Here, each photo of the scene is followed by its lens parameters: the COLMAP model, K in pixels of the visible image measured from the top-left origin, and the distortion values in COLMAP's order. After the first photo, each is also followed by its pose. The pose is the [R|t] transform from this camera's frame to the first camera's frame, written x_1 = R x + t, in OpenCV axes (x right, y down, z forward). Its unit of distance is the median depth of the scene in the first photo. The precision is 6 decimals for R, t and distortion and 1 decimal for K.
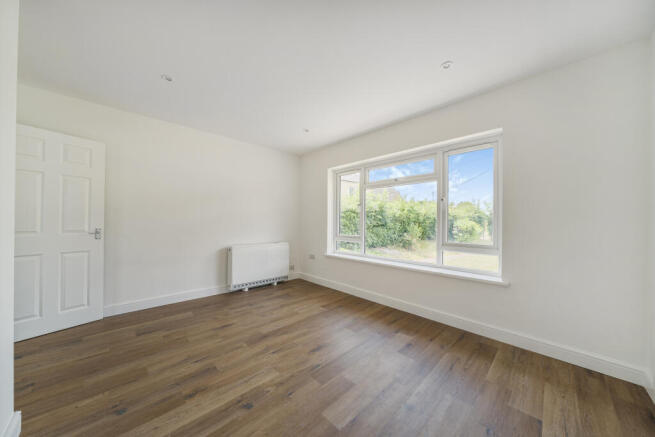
lens RADIAL K [[221.0, 0, 323.2], [0, 221.0, 219.5], [0, 0, 1]] dist [-0.000132, -0.000042]
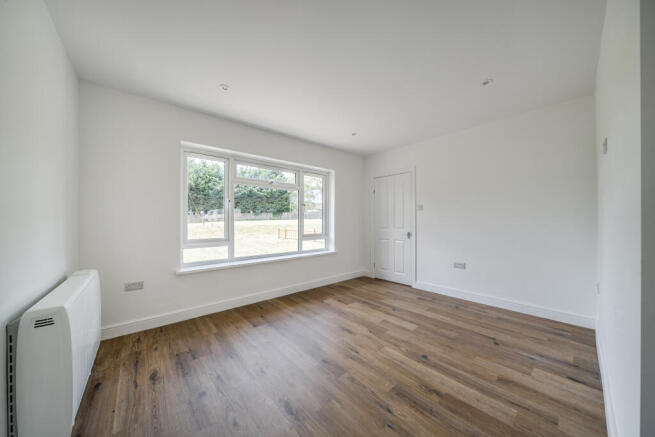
lens RADIAL K [[221.0, 0, 323.2], [0, 221.0, 219.5], [0, 0, 1]] dist [-0.000132, -0.000042]
pose [[0.064015, -0.004225, 0.997940, -1.163327], [-0.002159, 0.999988, 0.004372, -0.000970], [-0.997947, -0.002435, 0.064005, 1.033515]]
